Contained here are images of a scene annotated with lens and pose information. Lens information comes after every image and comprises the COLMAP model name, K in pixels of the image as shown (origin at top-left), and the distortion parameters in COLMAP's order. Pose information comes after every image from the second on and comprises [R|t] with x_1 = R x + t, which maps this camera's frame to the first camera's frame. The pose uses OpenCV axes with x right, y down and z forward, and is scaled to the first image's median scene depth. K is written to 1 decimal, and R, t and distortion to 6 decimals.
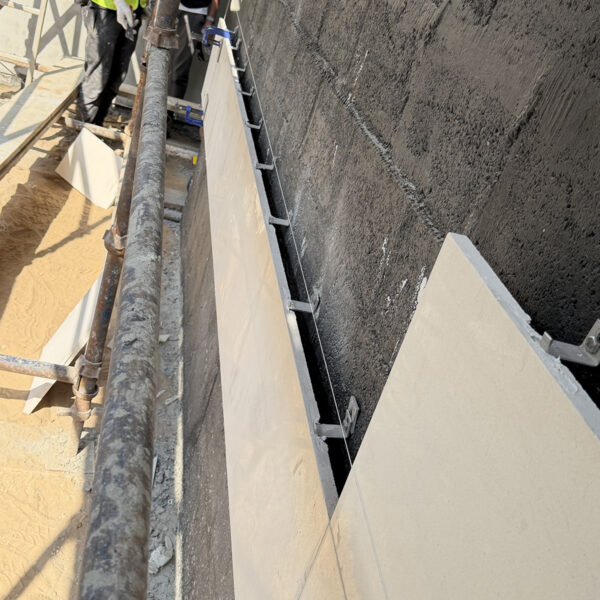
lens RADIAL K [[820.6, 0, 284.5], [0, 820.6, 300.4], [0, 0, 1]] dist [0.230860, -0.765960]
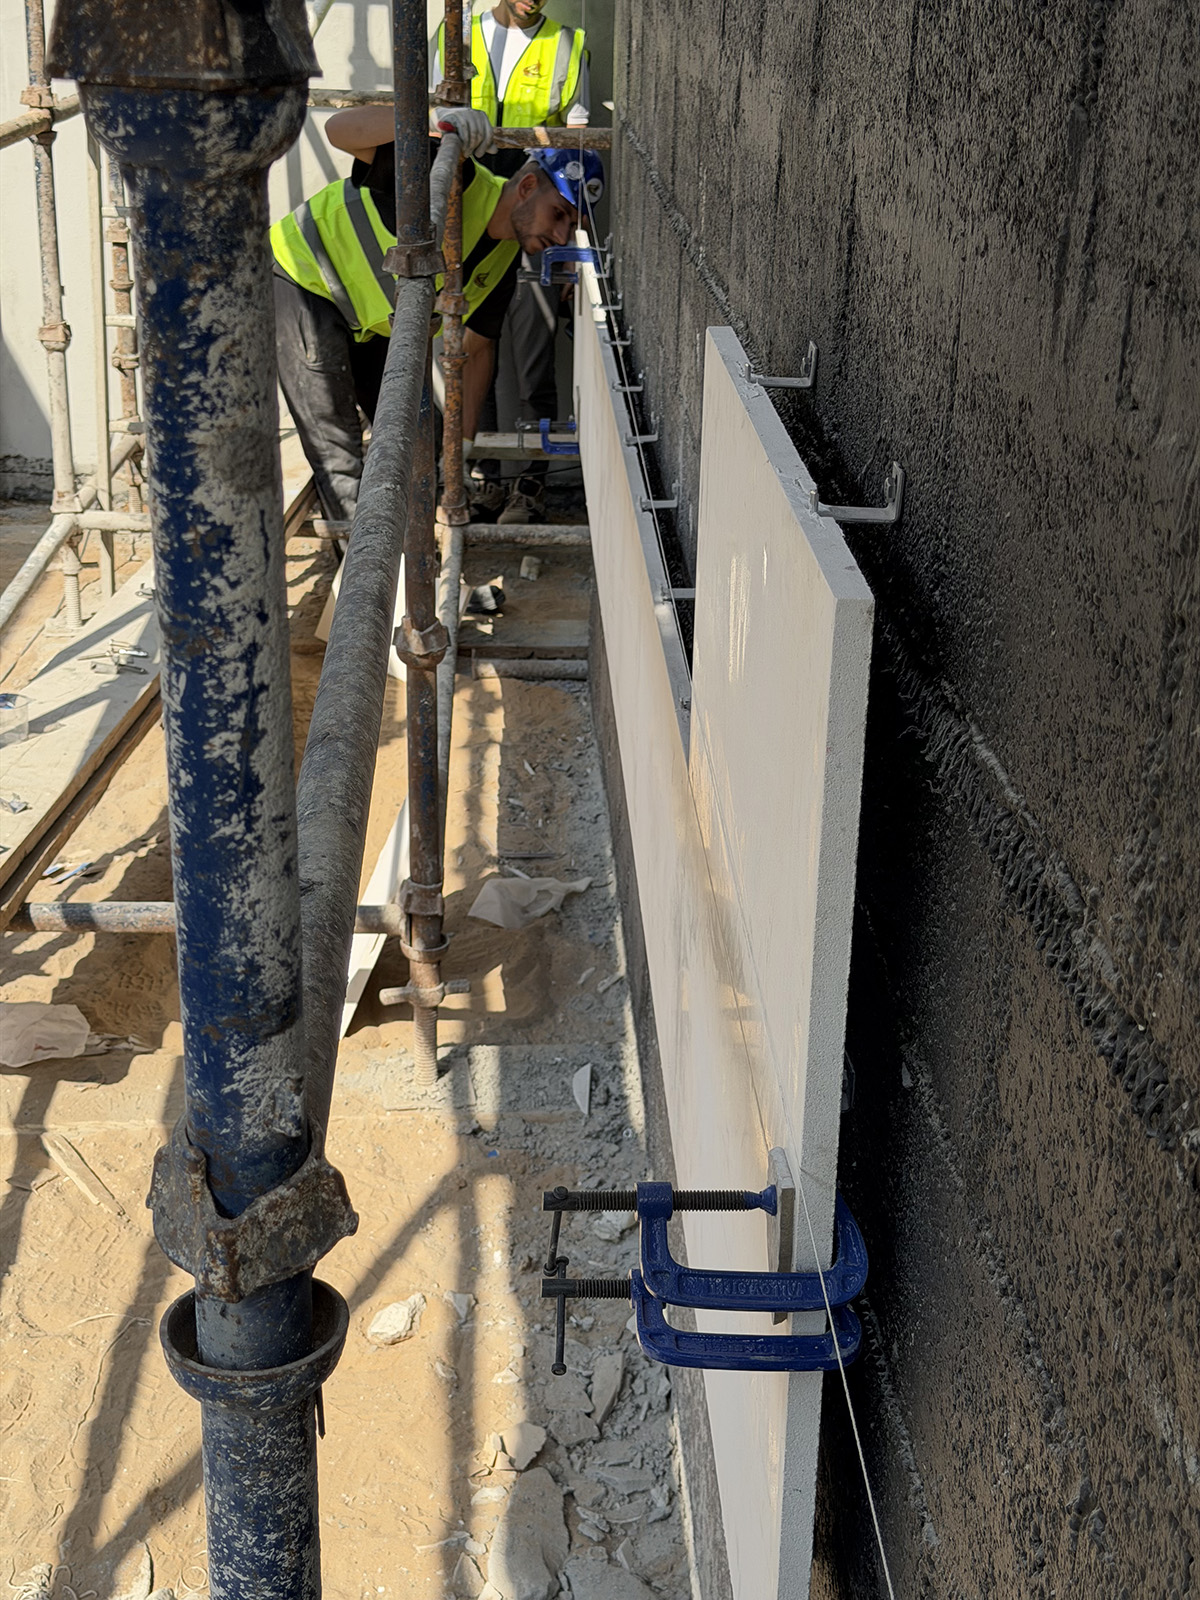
lens RADIAL K [[2285.2, 0, 601.0], [0, 2285.2, 805.6], [0, 0, 1]] dist [0.185072, -0.056263]
pose [[0.961220, -0.221871, -0.163795, 0.119620], [0.204869, 0.972072, -0.114477, 0.199947], [0.184620, 0.076481, 0.979830, -0.390011]]
